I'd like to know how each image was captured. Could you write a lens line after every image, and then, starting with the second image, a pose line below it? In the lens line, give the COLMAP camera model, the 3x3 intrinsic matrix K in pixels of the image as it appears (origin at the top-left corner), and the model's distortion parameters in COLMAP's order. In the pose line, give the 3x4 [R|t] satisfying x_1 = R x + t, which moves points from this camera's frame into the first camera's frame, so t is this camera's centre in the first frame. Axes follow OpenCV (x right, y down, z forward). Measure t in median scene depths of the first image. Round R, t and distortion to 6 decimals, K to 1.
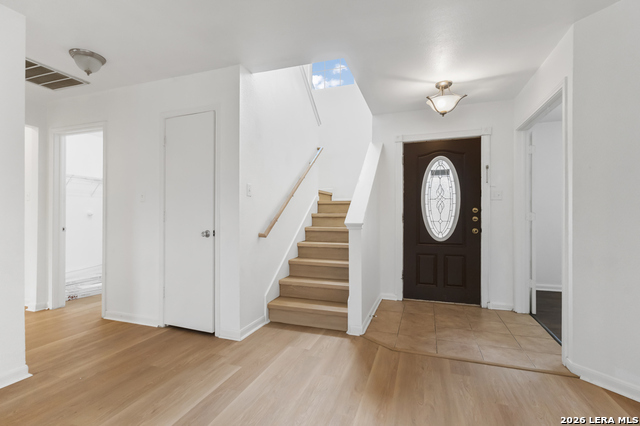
lens RADIAL K [[298.1, 0, 321.6], [0, 298.1, 216.6], [0, 0, 1]] dist [-0.000949, 0.000518]
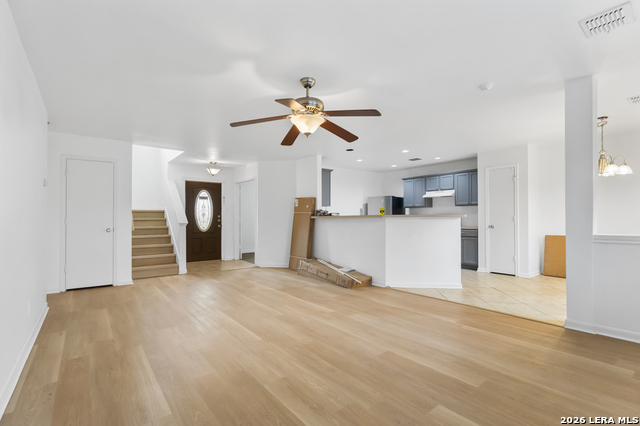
lens RADIAL K [[298.1, 0, 318.6], [0, 298.1, 218.3], [0, 0, 1]] dist [-0.000949, 0.000518]
pose [[0.544328, -0.002622, 0.838869, -0.928203], [-0.000881, 0.999993, 0.003697, -0.016945], [-0.838872, -0.002751, 0.544322, -0.809954]]
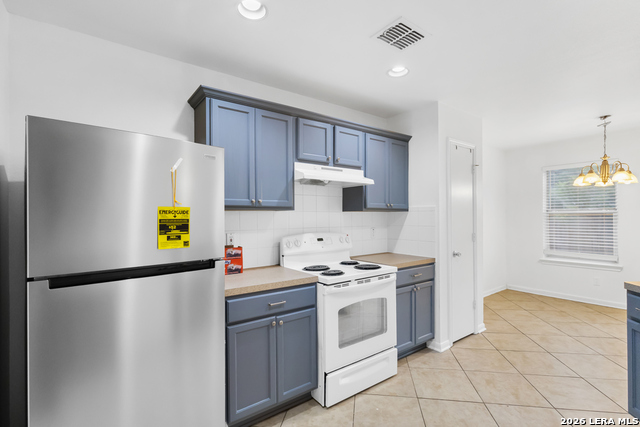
lens RADIAL K [[298.1, 0, 326.8], [0, 298.1, 215.9], [0, 0, 1]] dist [-0.000949, 0.000518]
pose [[-0.838113, 0.006791, 0.545454, 0.805433], [0.001886, 0.999953, -0.009550, -0.068986], [-0.545493, -0.006975, -0.838087, 0.197658]]
